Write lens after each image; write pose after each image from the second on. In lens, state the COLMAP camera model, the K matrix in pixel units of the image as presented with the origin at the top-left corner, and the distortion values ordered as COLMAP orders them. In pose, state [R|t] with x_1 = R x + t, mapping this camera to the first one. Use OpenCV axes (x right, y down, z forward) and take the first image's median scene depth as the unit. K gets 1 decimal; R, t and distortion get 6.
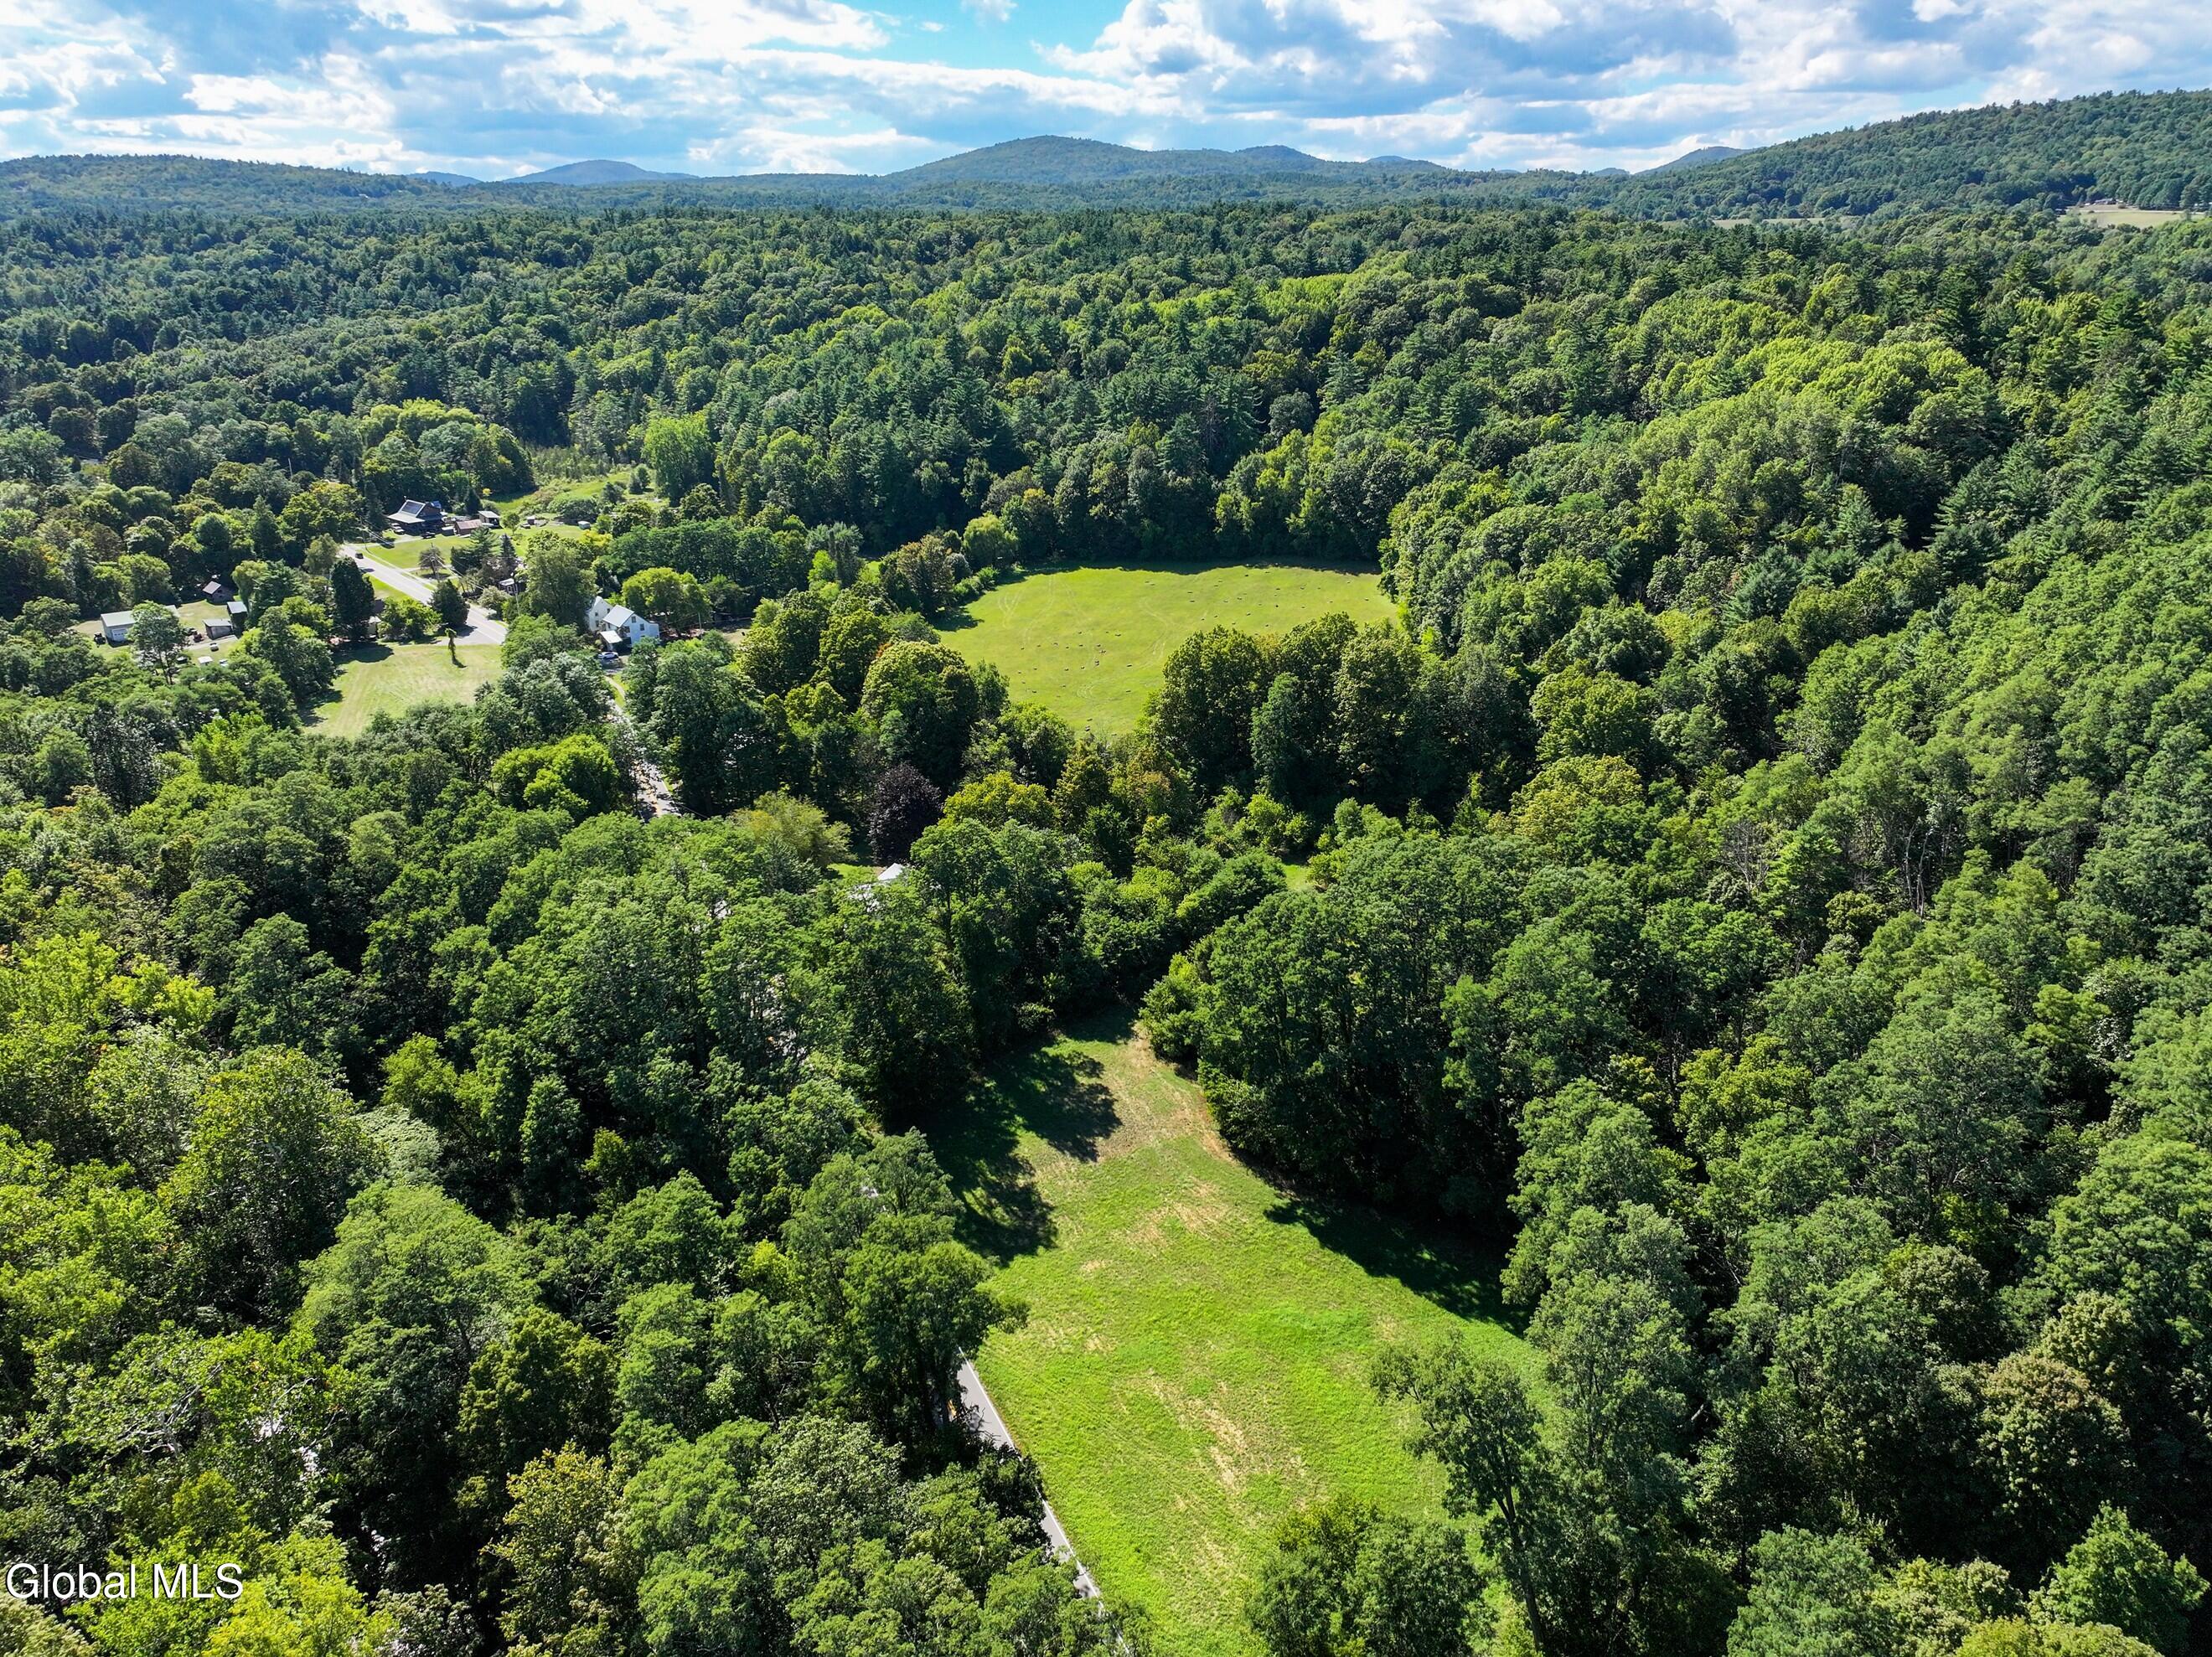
lens RADIAL K [[1551.2, 0, 1112.2], [0, 1551.2, 831.5], [0, 0, 1]] dist [-0.002512, 0.021872]
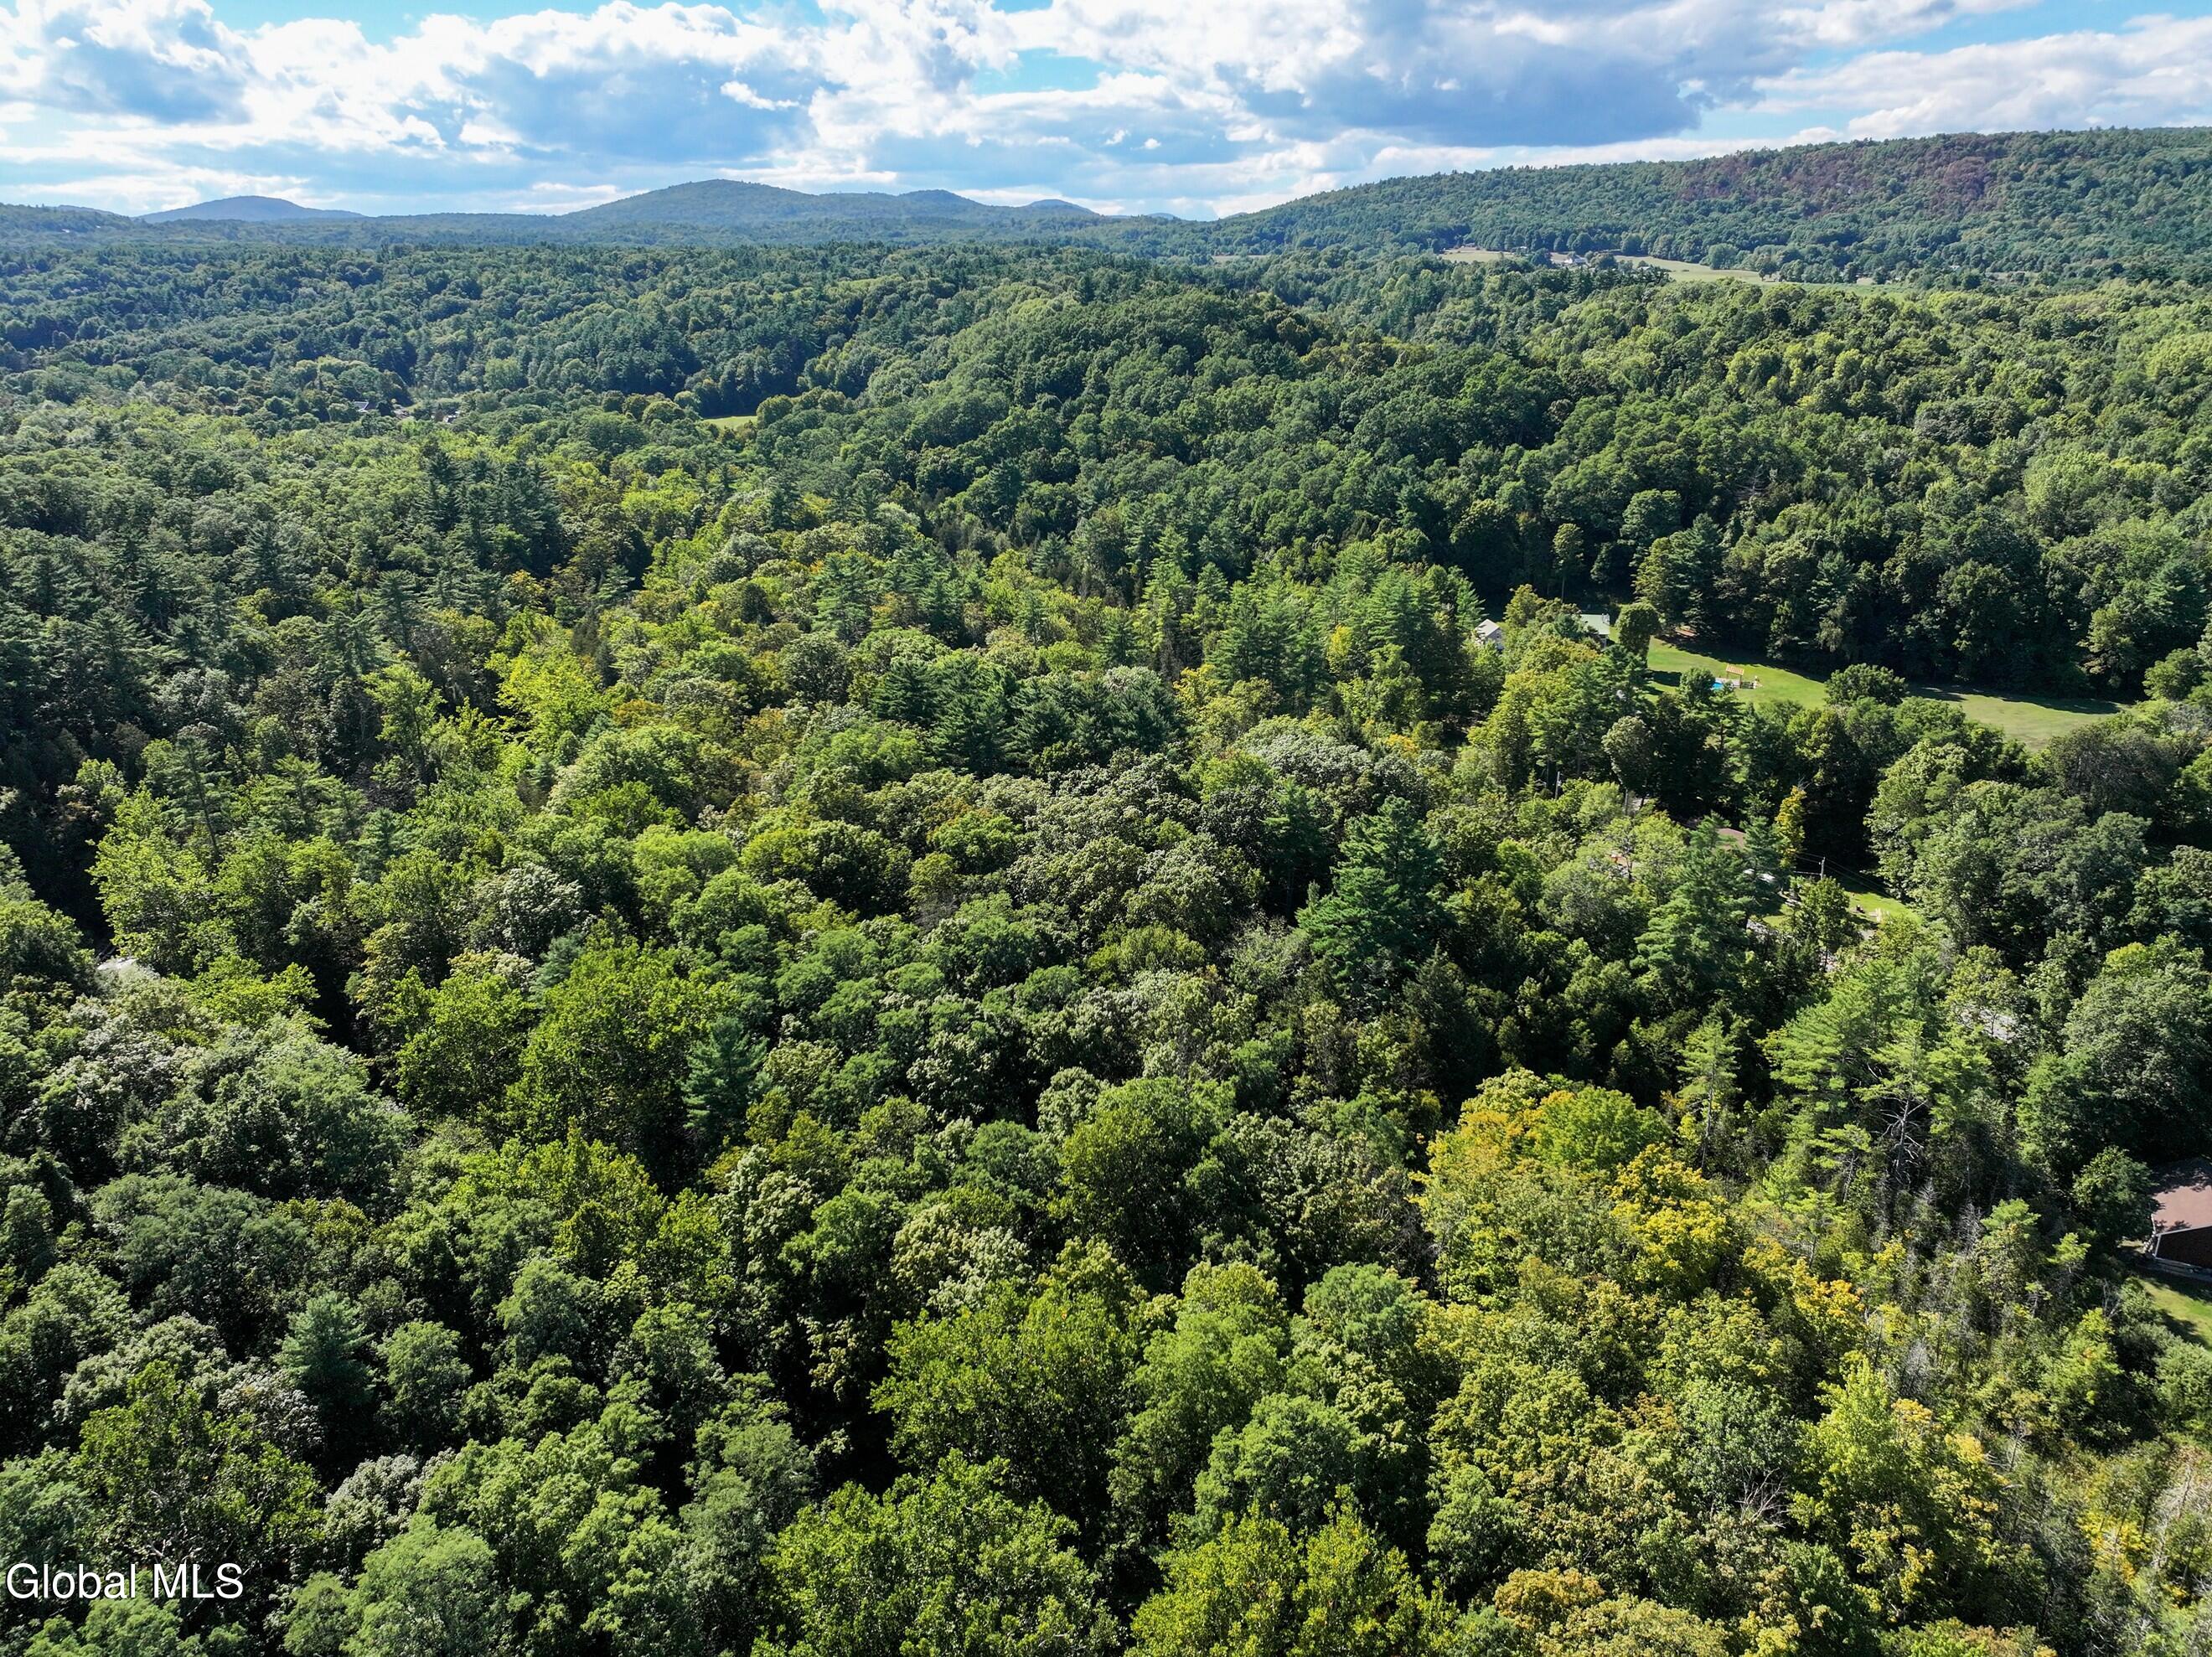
lens RADIAL K [[1551.2, 0, 1104.1], [0, 1551.2, 820.3], [0, 0, 1]] dist [-0.002512, 0.021872]
pose [[0.982665, -0.062864, 0.174405, 0.068998], [0.067876, 0.997430, -0.022920, 0.439659], [-0.172516, 0.034360, 0.984407, -1.076745]]
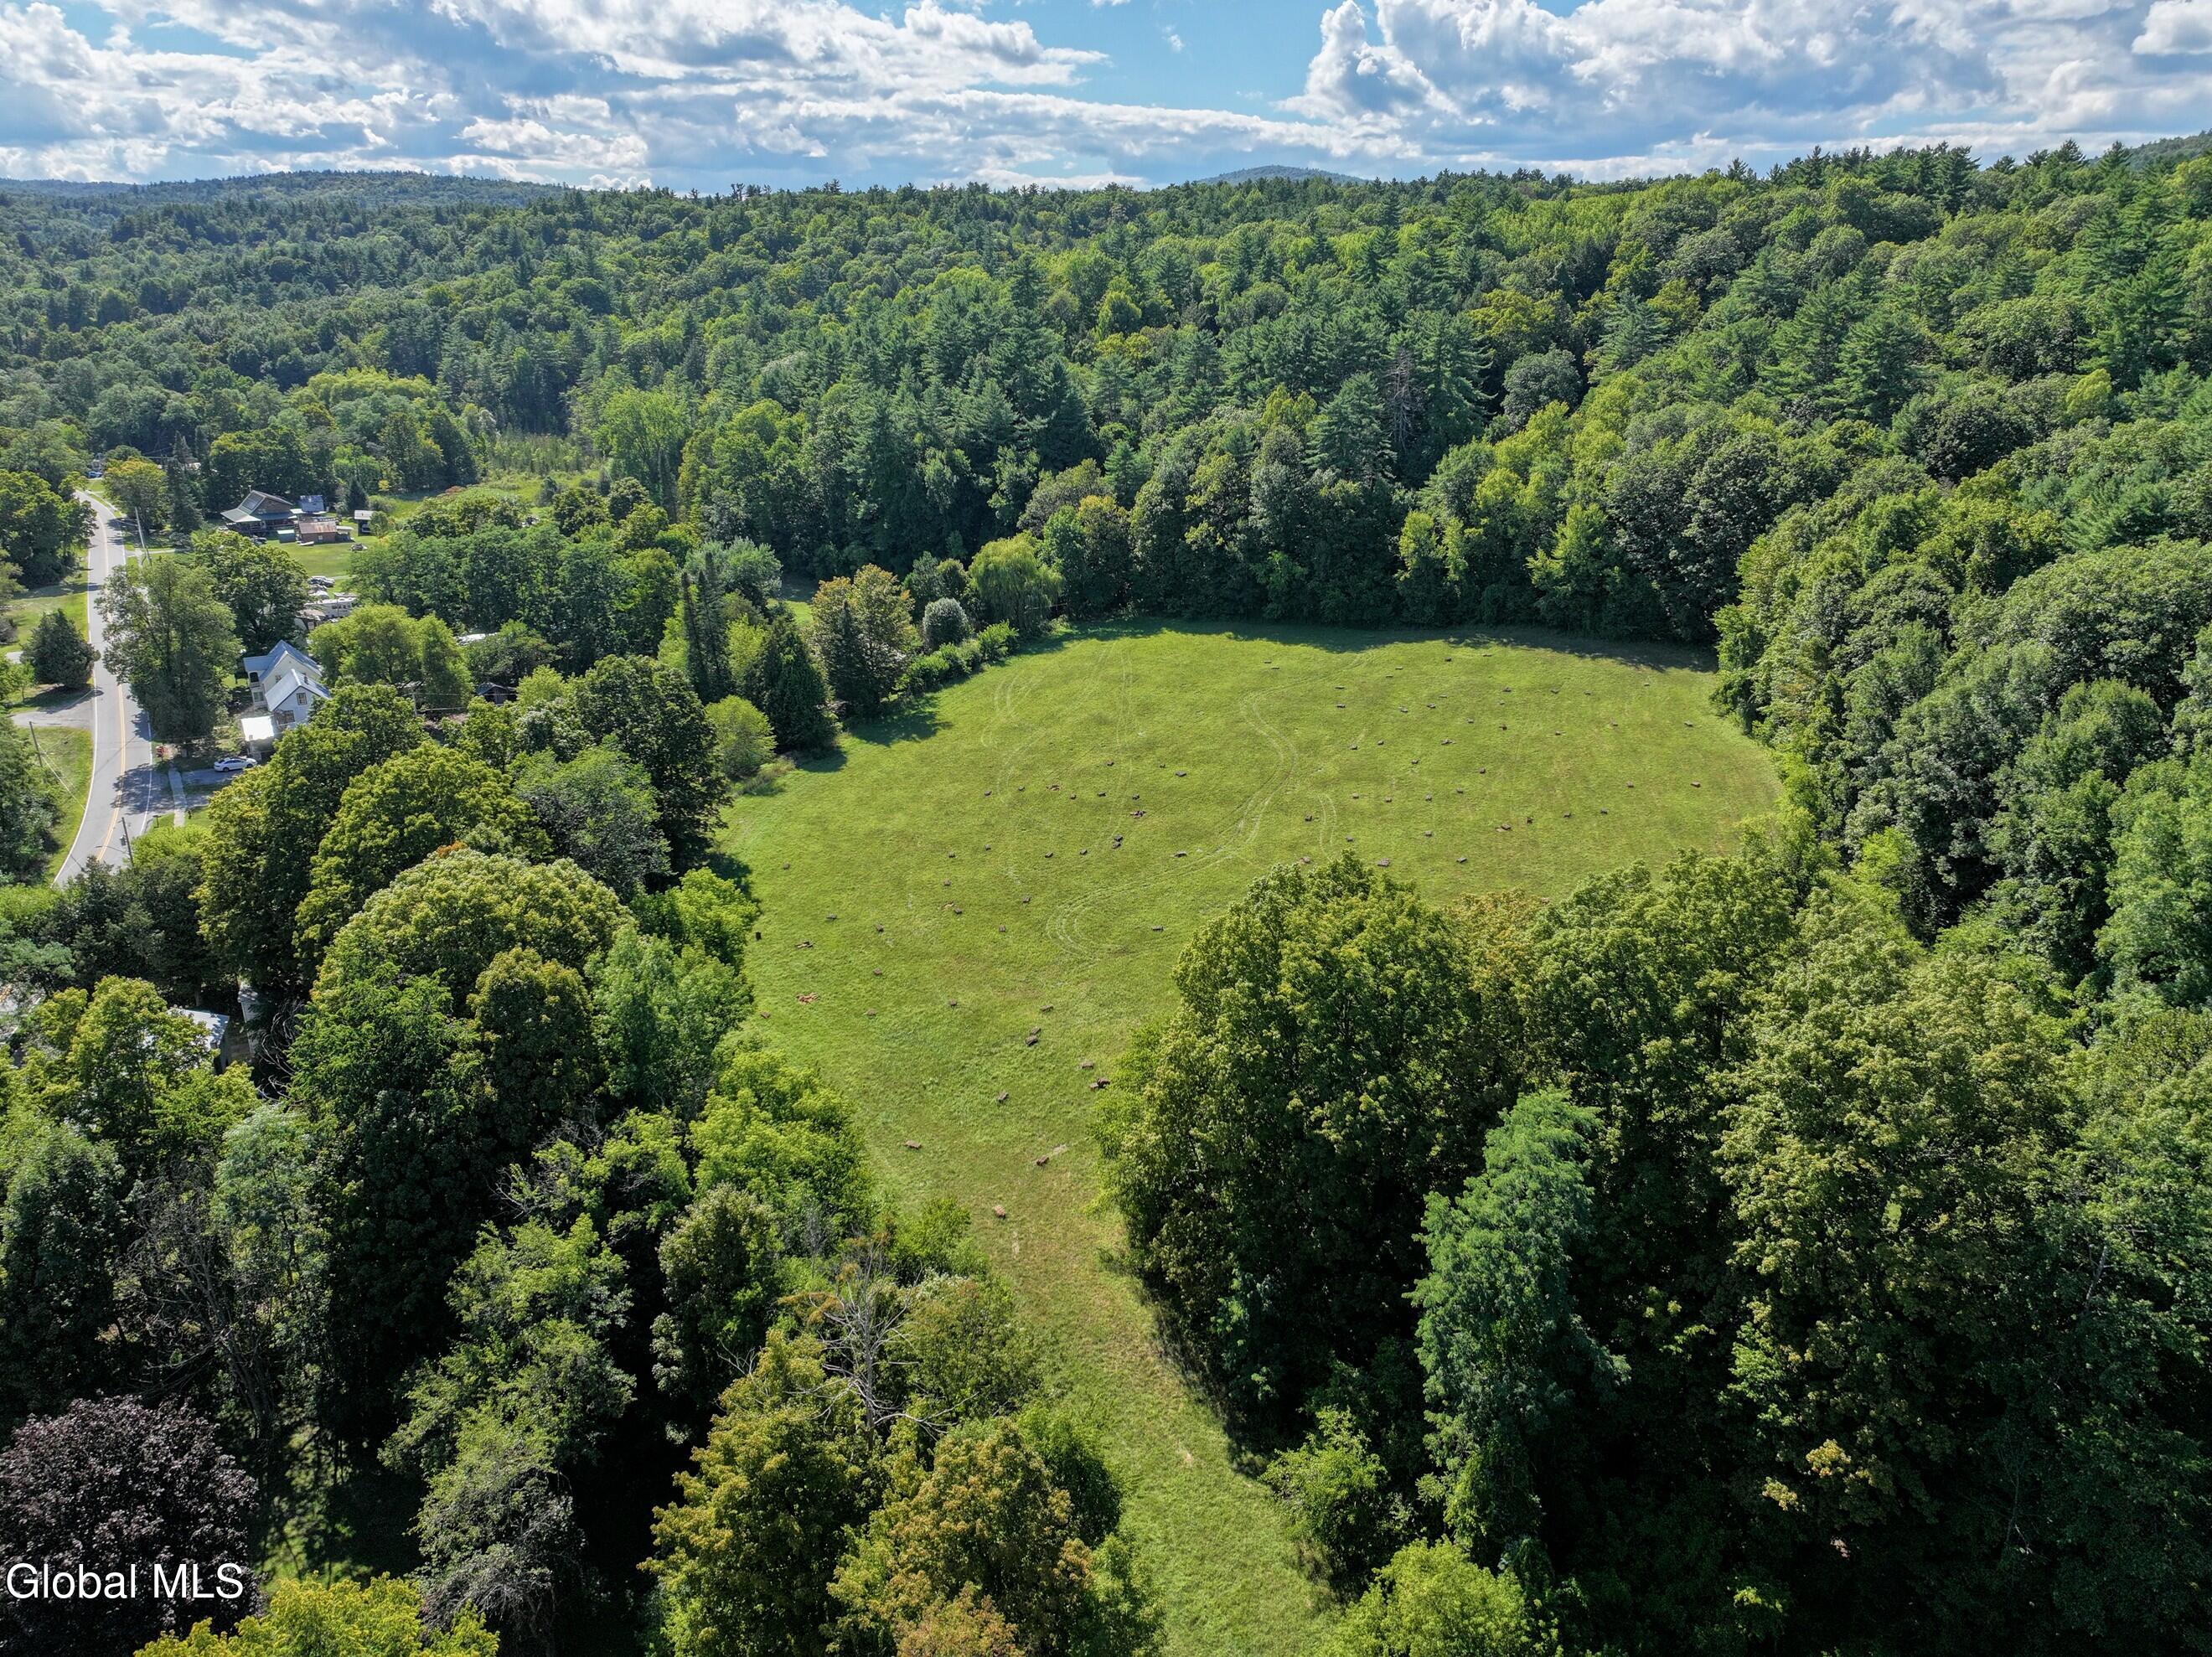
lens RADIAL K [[1551.2, 0, 1114.3], [0, 1551.2, 832.3], [0, 0, 1]] dist [-0.002512, 0.021872]
pose [[0.990818, 0.057281, -0.122472, 0.036953], [-0.060024, 0.998019, -0.018824, -0.079990], [0.121152, 0.026002, 0.992293, 0.407739]]
